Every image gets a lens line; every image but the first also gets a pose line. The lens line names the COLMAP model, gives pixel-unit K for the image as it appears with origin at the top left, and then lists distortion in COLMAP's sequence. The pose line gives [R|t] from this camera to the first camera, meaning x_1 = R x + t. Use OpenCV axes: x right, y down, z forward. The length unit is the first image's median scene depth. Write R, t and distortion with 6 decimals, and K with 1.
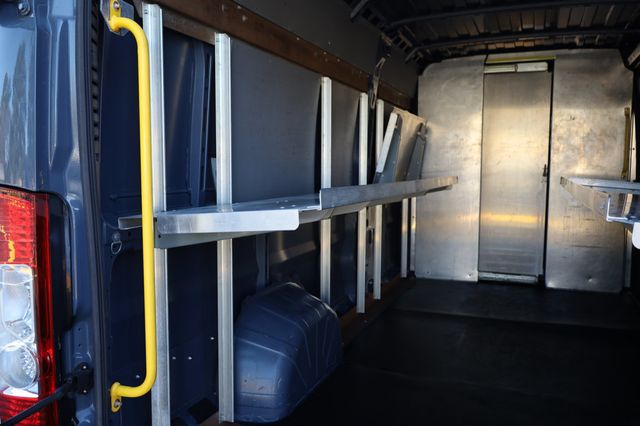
lens RADIAL K [[543.9, 0, 323.7], [0, 543.9, 216.0], [0, 0, 1]] dist [0.004595, -0.001768]
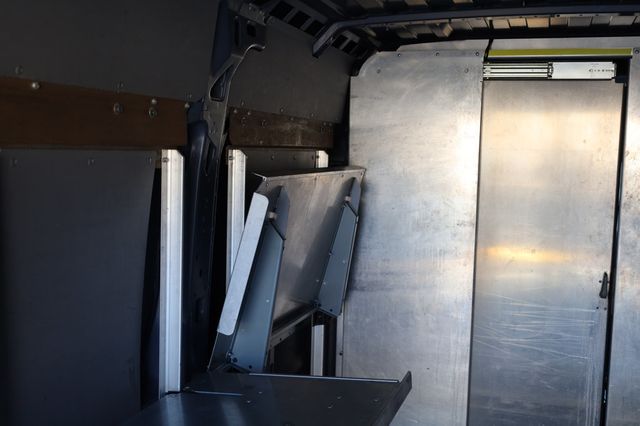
lens RADIAL K [[706.5, 0, 318.3], [0, 706.5, 213.0], [0, 0, 1]] dist [-0.010776, 0.000000]
pose [[0.997895, 0.016985, 0.062580, 0.114381], [-0.017318, 0.999839, 0.004795, -0.146153], [-0.062489, -0.005868, 0.998028, 0.394677]]
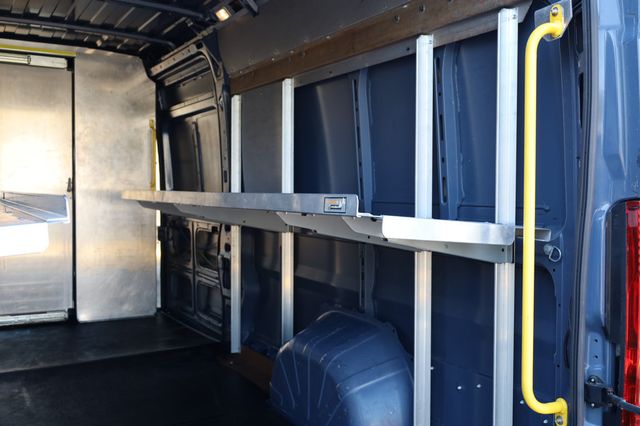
lens RADIAL K [[642.6, 0, 321.4], [0, 642.6, 211.8], [0, 0, 1]] dist [-0.004706, 0.000000]
pose [[0.622705, -0.030579, 0.781859, -0.133743], [0.065443, 0.997770, -0.013097, -0.002885], [-0.779715, 0.059323, 0.623318, 0.070161]]
